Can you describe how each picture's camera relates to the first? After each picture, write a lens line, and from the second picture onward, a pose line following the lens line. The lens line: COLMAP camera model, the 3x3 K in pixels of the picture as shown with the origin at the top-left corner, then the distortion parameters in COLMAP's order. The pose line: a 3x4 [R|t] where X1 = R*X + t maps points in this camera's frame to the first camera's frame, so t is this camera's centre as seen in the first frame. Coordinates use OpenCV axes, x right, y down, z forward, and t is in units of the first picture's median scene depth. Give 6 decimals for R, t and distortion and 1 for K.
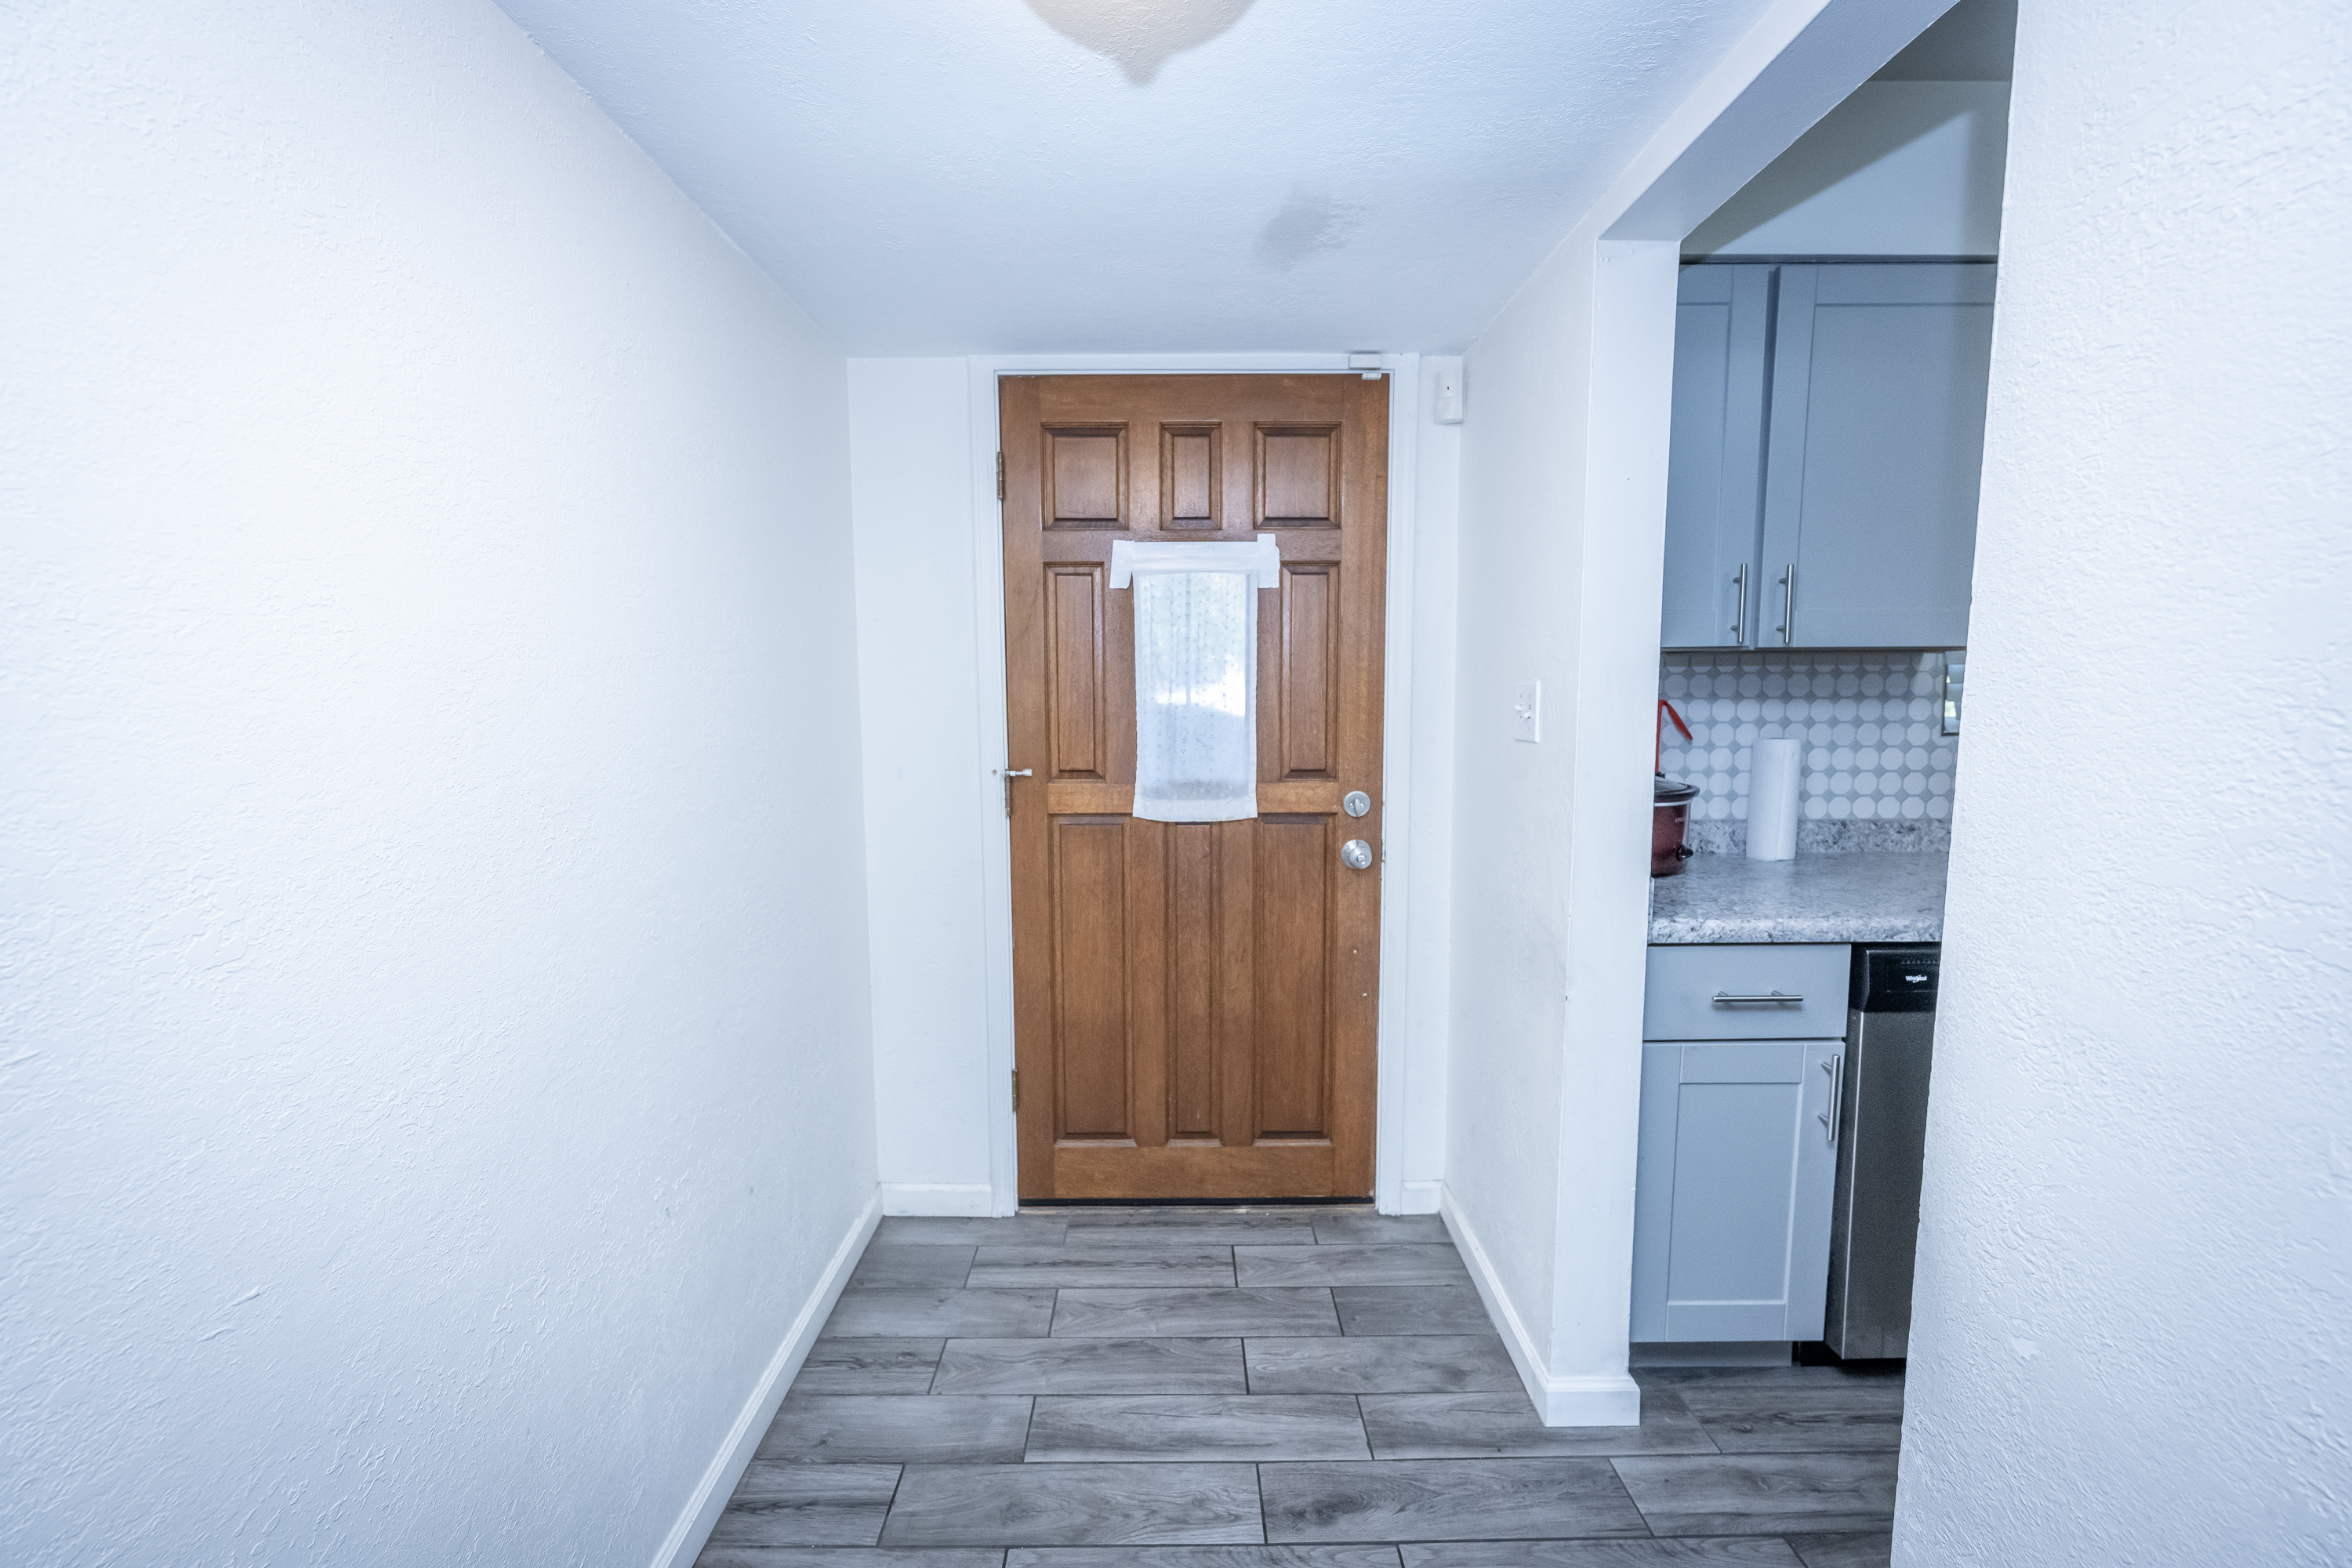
lens RADIAL K [[935.2, 0, 1171.8], [0, 935.2, 776.8], [0, 0, 1]] dist [-0.001421, 0.000178]
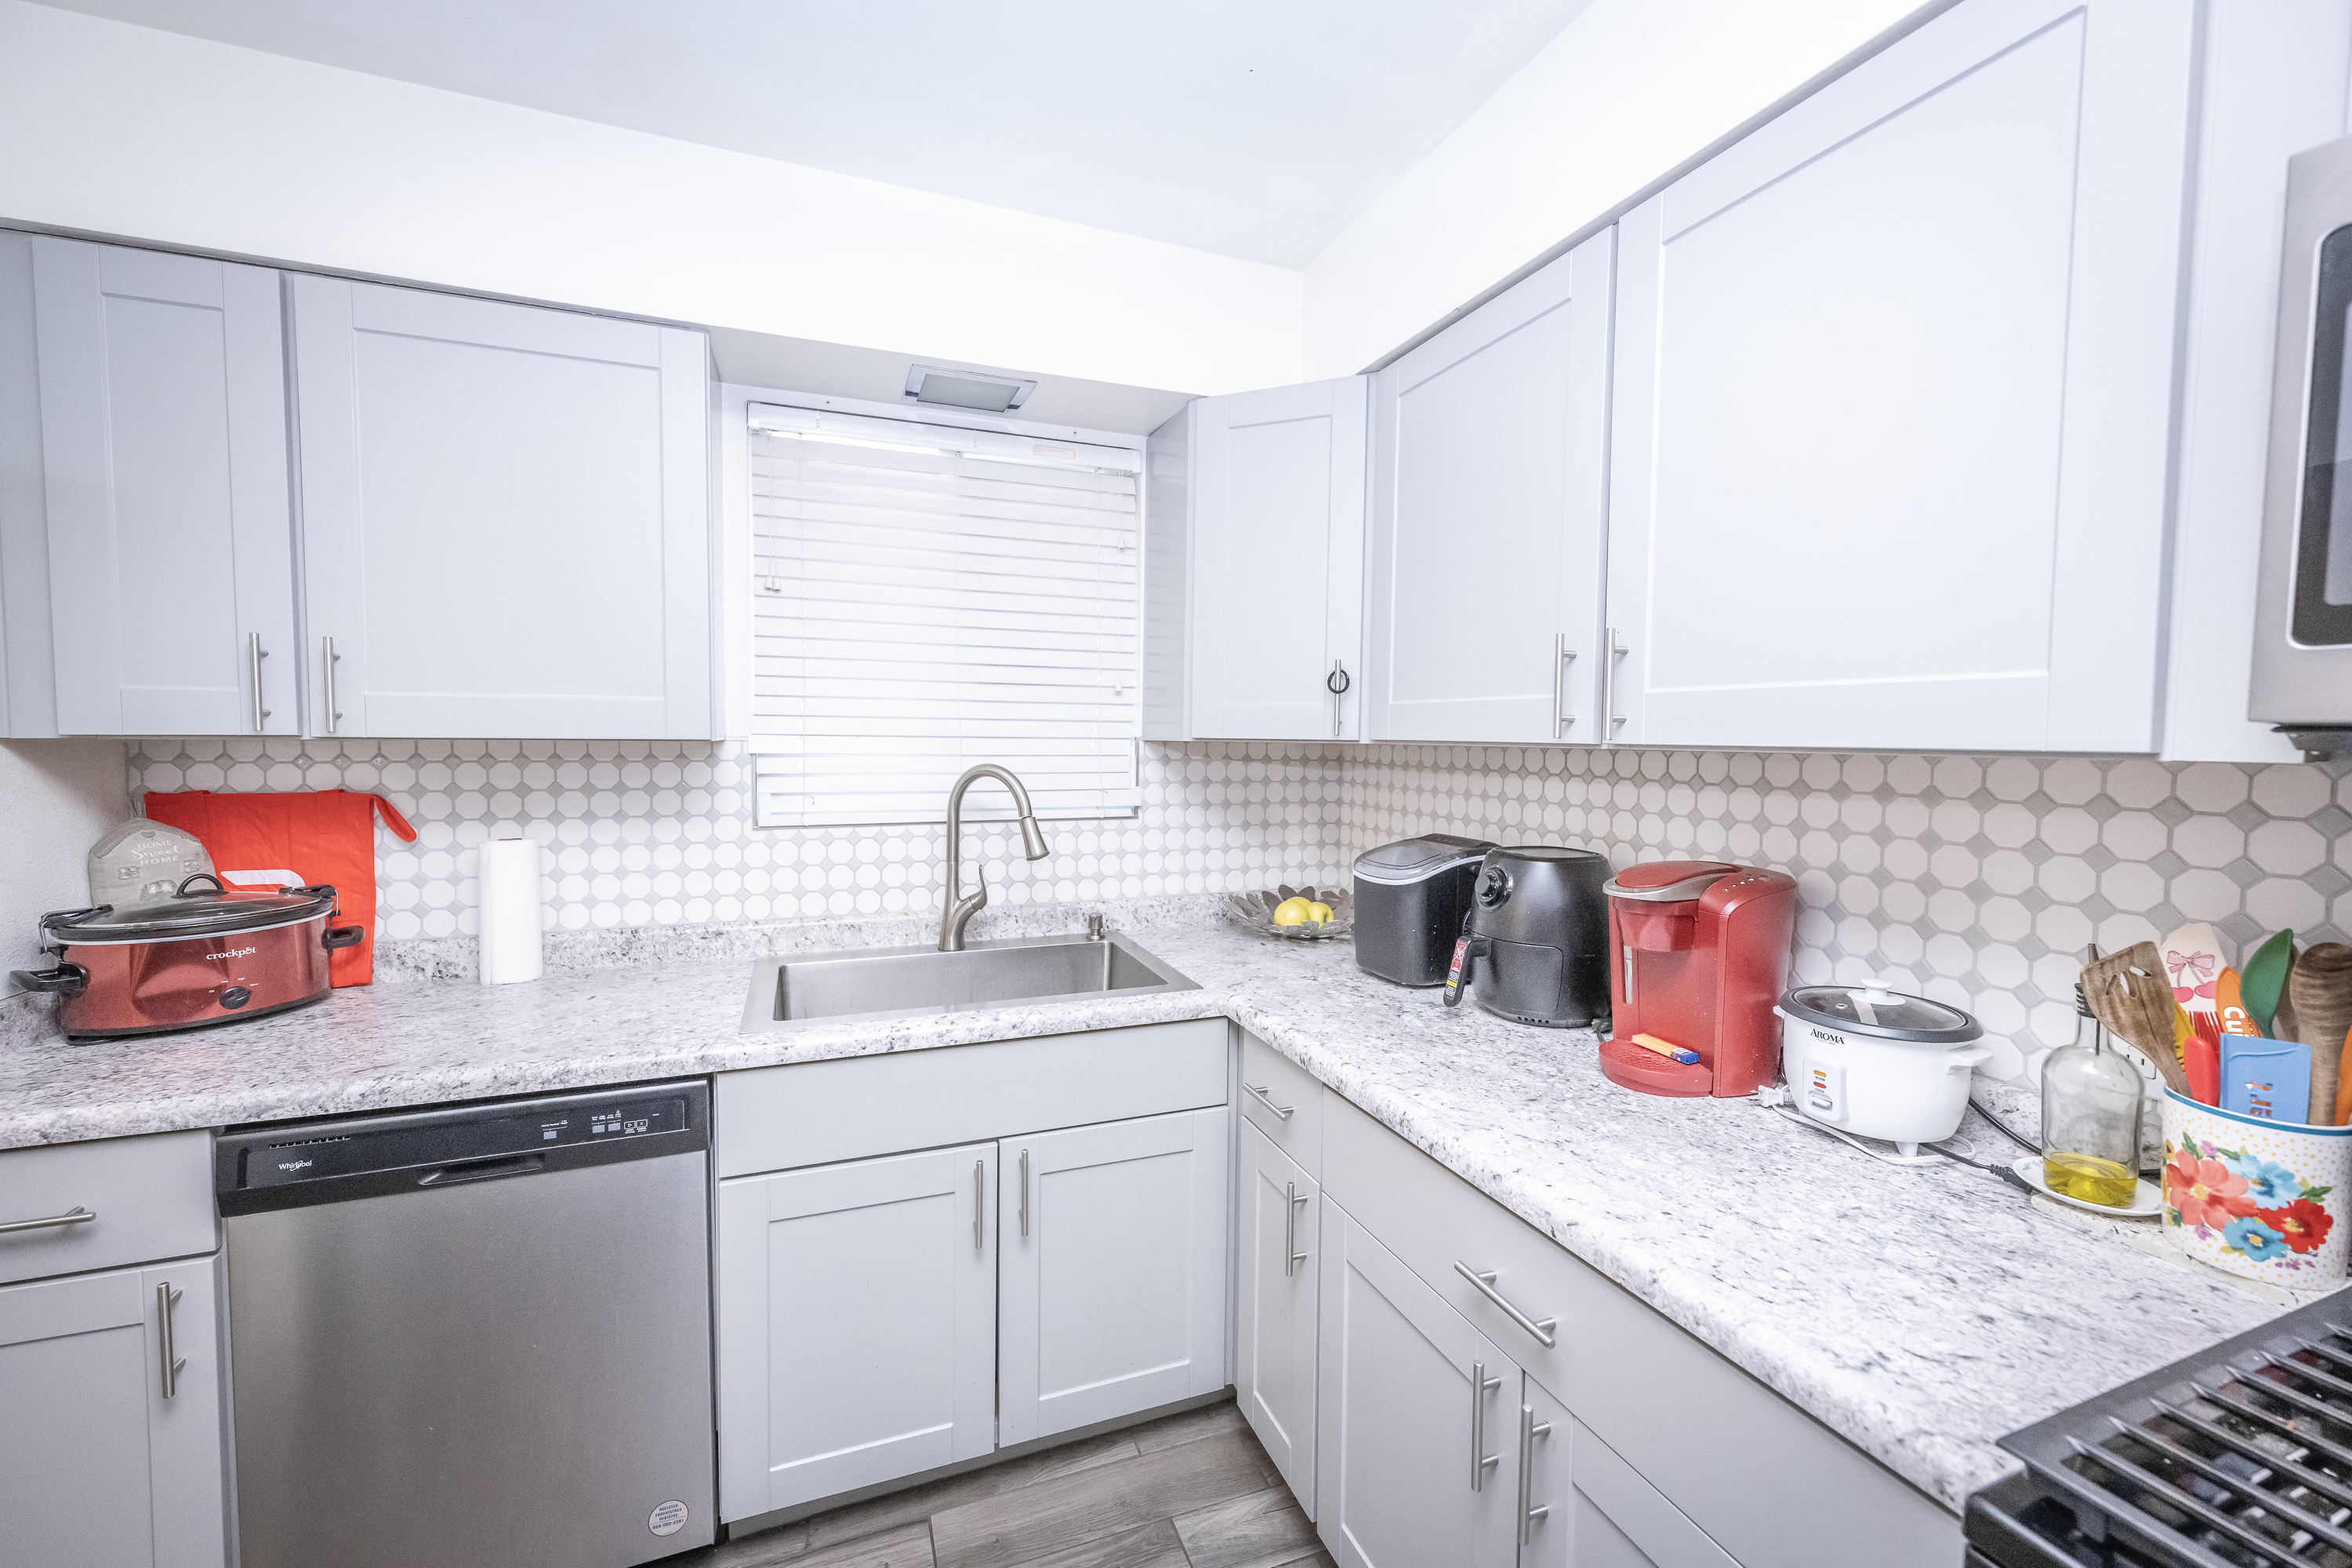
lens RADIAL K [[935.2, 0, 1169.6], [0, 935.2, 781.2], [0, 0, 1]] dist [-0.001421, 0.000178]
pose [[0.933379, -0.002166, 0.358885, 0.875823], [0.020672, 0.998646, -0.047738, -0.039163], [-0.358295, 0.051976, 0.932160, -0.007642]]
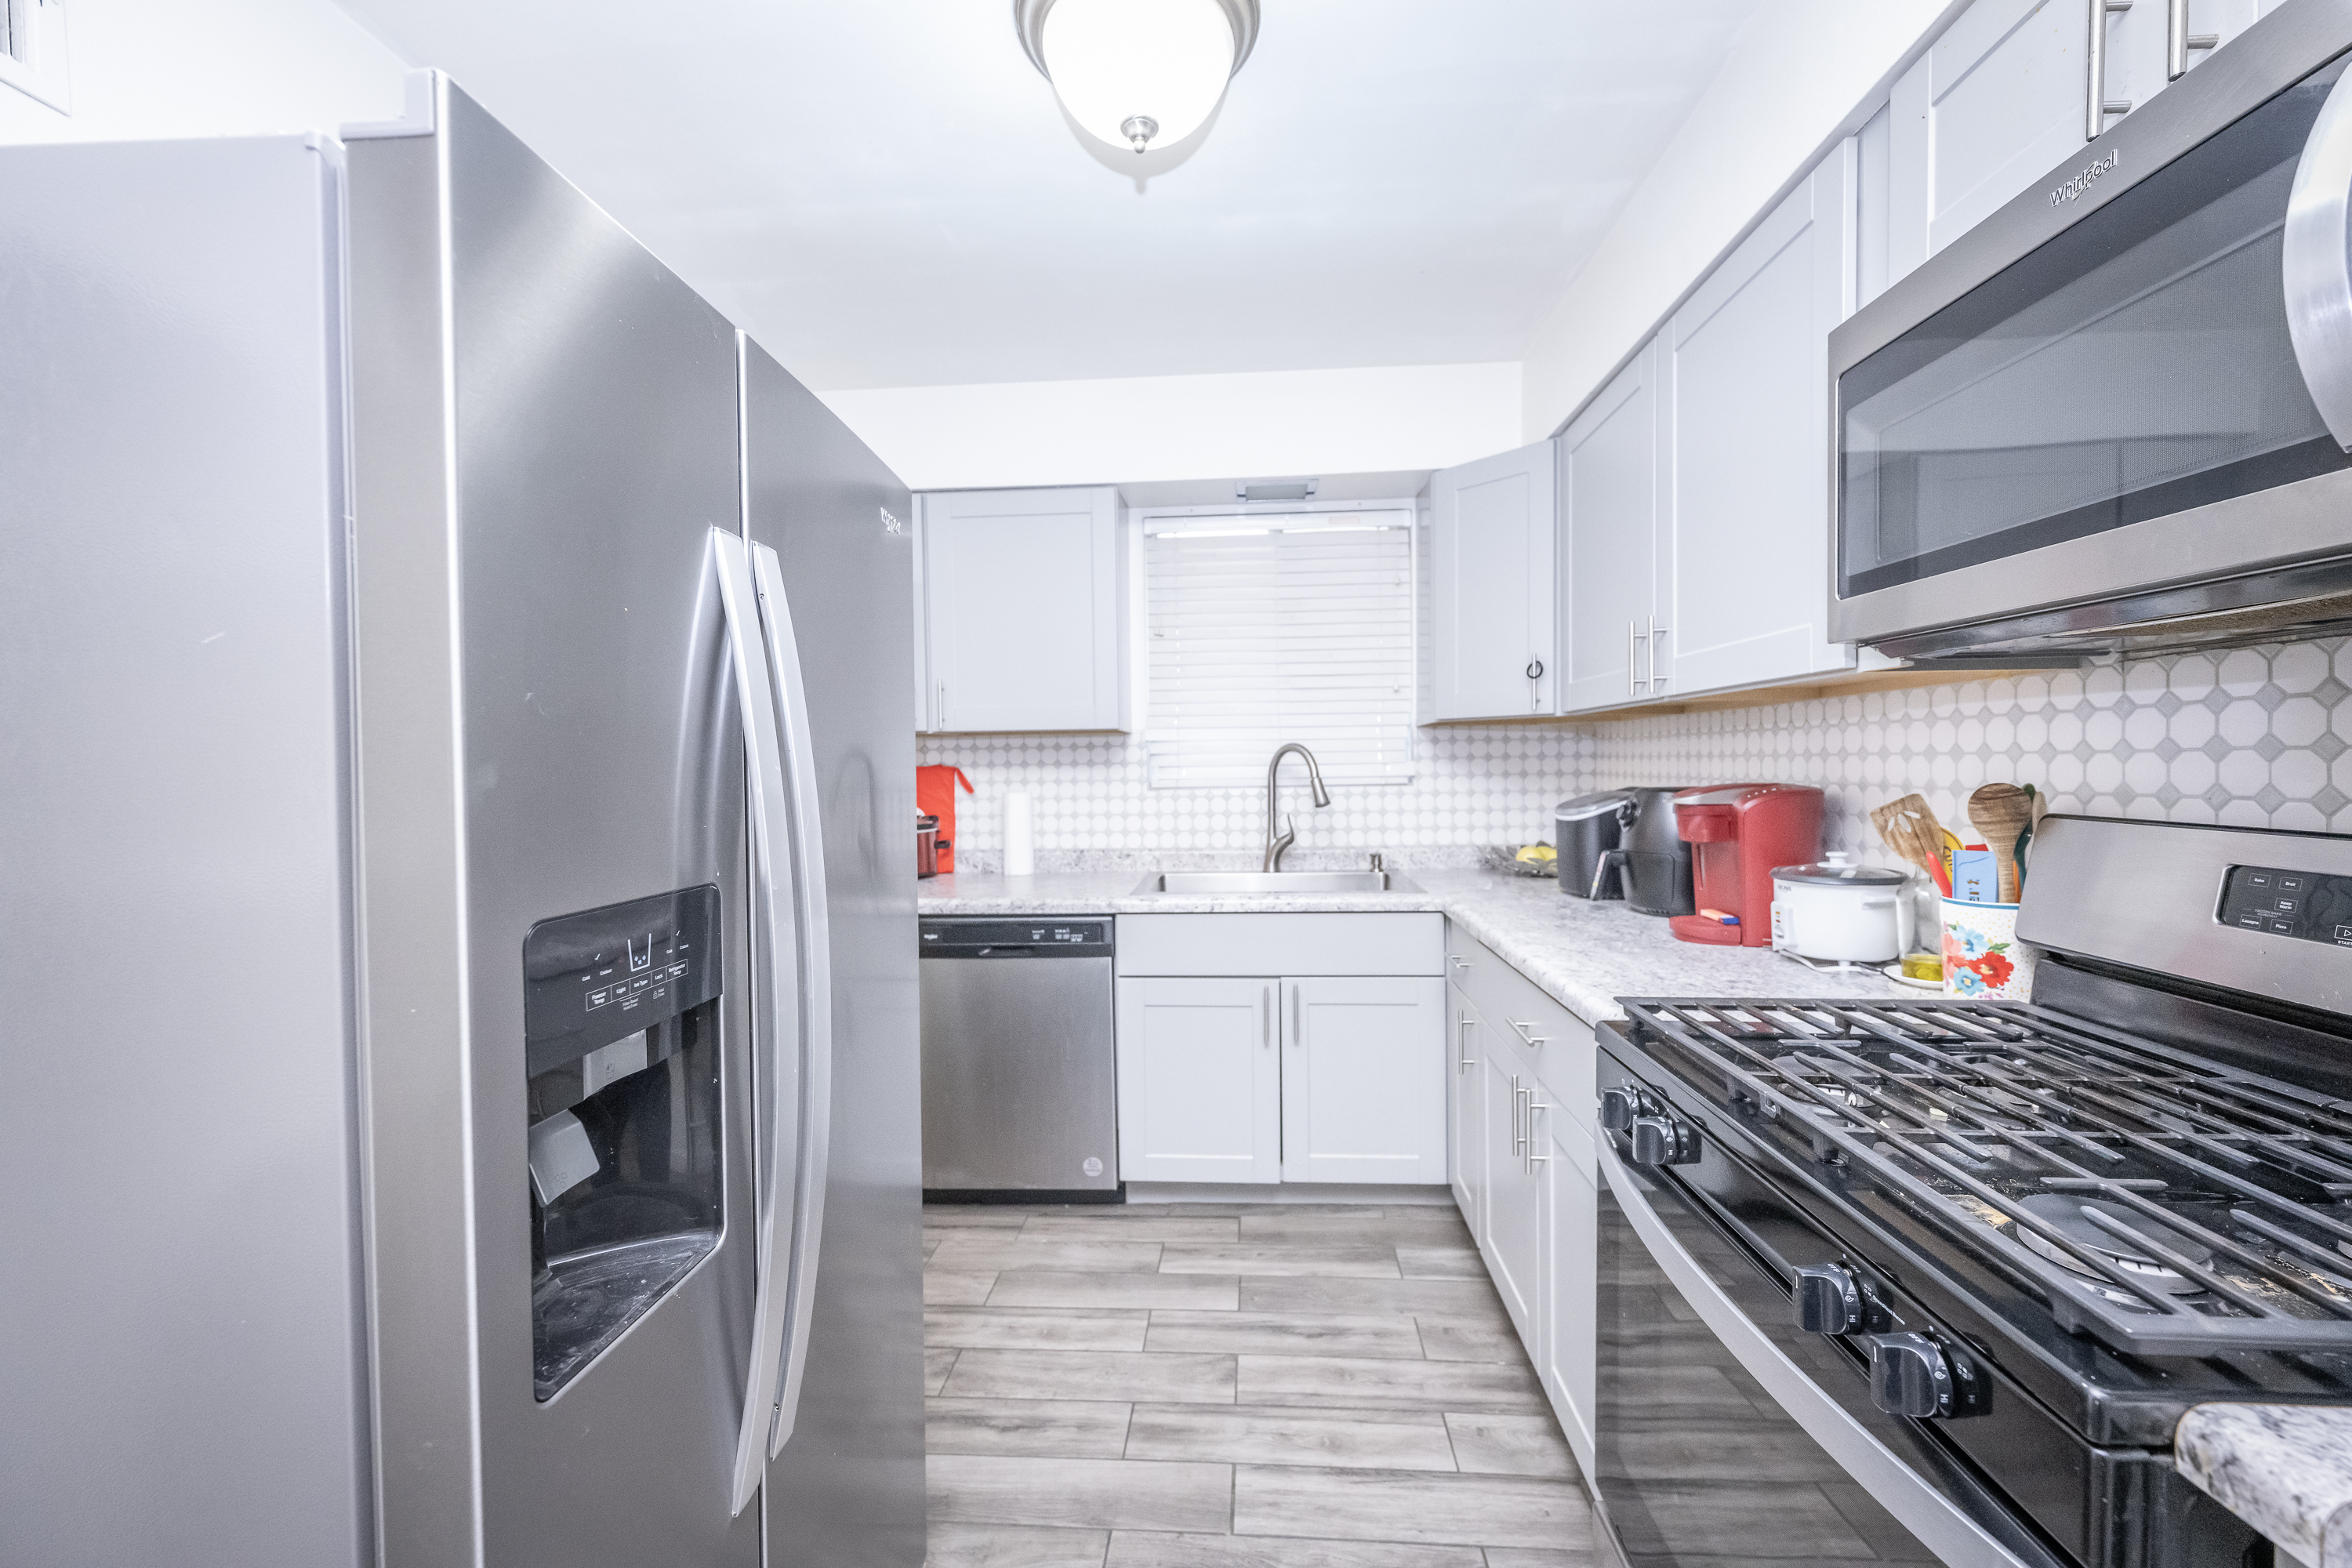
lens RADIAL K [[935.2, 0, 1182.9], [0, 935.2, 785.9], [0, 0, 1]] dist [-0.001421, 0.000178]
pose [[0.997396, -0.006976, -0.071777, 0.979648], [0.001427, 0.997025, -0.077067, 0.060331], [0.072101, 0.076763, 0.994439, -0.421807]]
